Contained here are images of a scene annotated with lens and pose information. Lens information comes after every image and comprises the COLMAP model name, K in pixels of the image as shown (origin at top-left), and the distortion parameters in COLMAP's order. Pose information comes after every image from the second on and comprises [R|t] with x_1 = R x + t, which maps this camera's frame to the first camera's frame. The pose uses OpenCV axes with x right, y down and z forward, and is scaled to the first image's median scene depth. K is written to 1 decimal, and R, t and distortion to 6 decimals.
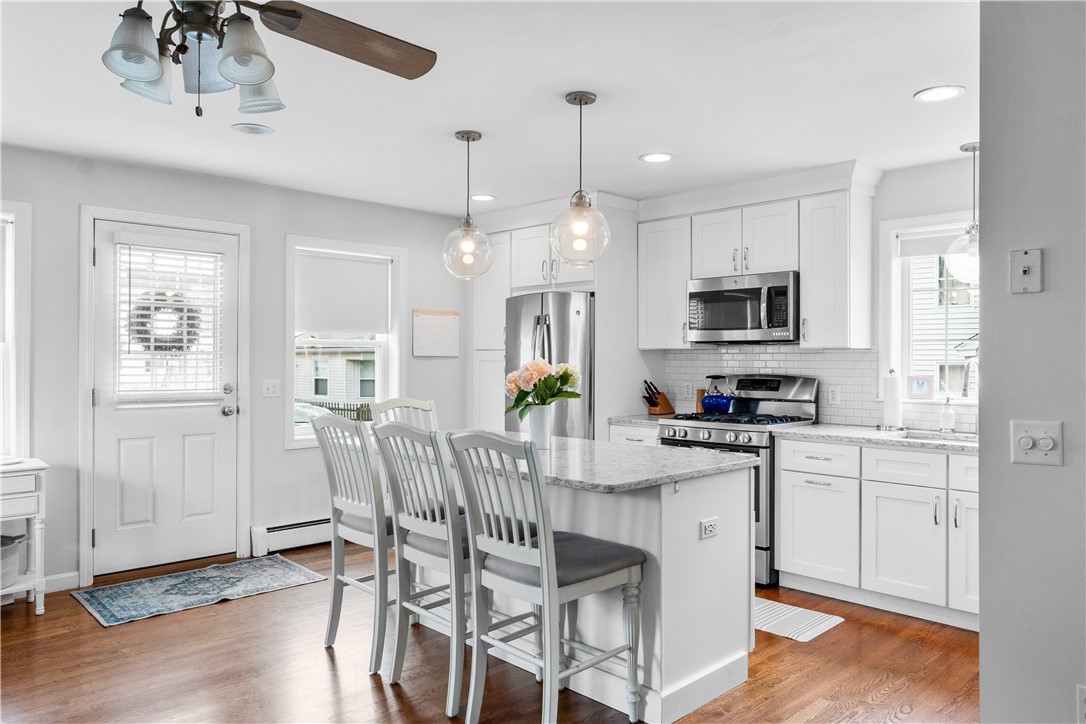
lens RADIAL K [[756.9, 0, 545.8], [0, 756.9, 357.9], [0, 0, 1]] dist [-0.007002, -0.001898]
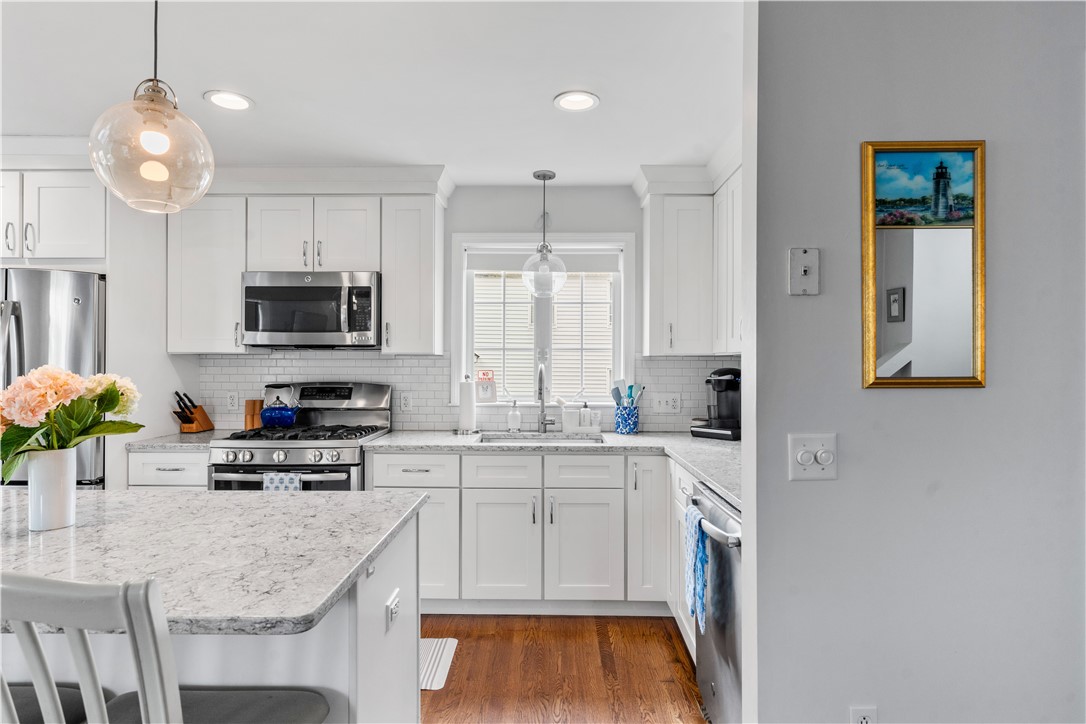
lens RADIAL K [[593.9, 0, 544.0], [0, 593.9, 362.0], [0, 0, 1]] dist [-0.005014, 0.004764]
pose [[0.707254, 0.002792, 0.706954, -0.047250], [-0.001115, 0.999995, -0.002834, -0.000913], [-0.706959, 0.001216, 0.707253, 0.334713]]
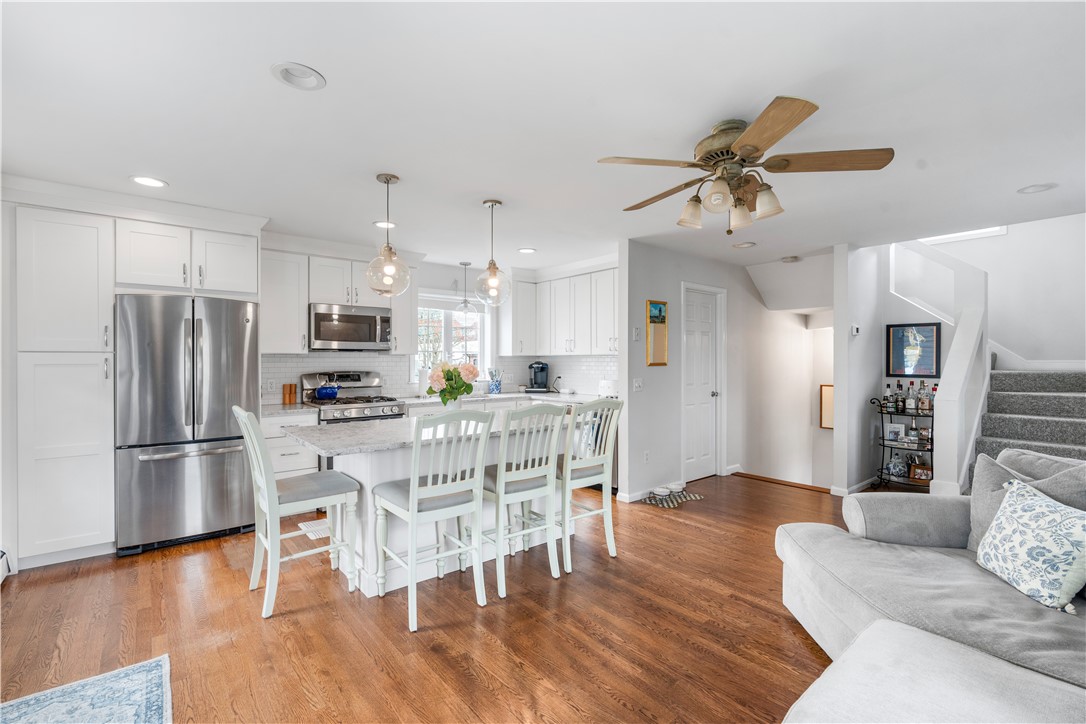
lens RADIAL K [[490.6, 0, 543.0], [0, 490.6, 361.9], [0, 0, 1]] dist [0.002641, 0.000207]
pose [[0.087324, -0.006193, 0.996161, -0.736830], [0.001030, 0.999981, 0.006126, -0.002635], [-0.996179, 0.000491, 0.087329, 0.574843]]
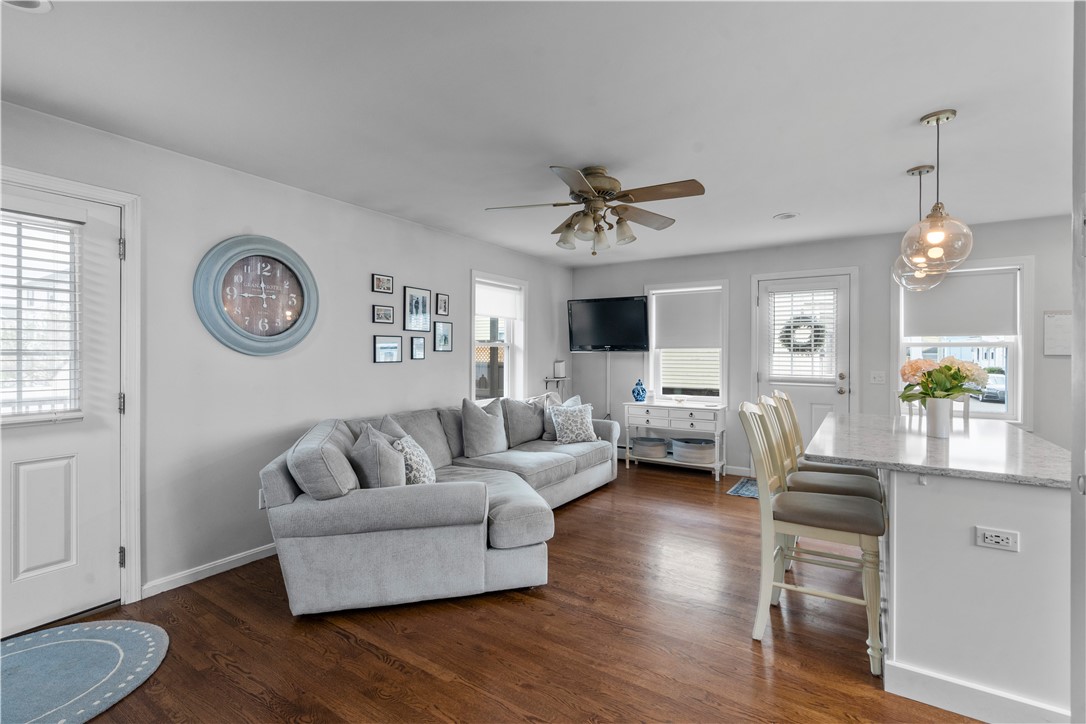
lens RADIAL K [[490.6, 0, 545.1], [0, 490.6, 357.8], [0, 0, 1]] dist [0.002641, 0.000207]
pose [[0.215433, 0.004419, -0.976509, 0.442366], [-0.003268, 0.999987, 0.003805, 0.001886], [0.976513, 0.002371, 0.215445, 0.213718]]
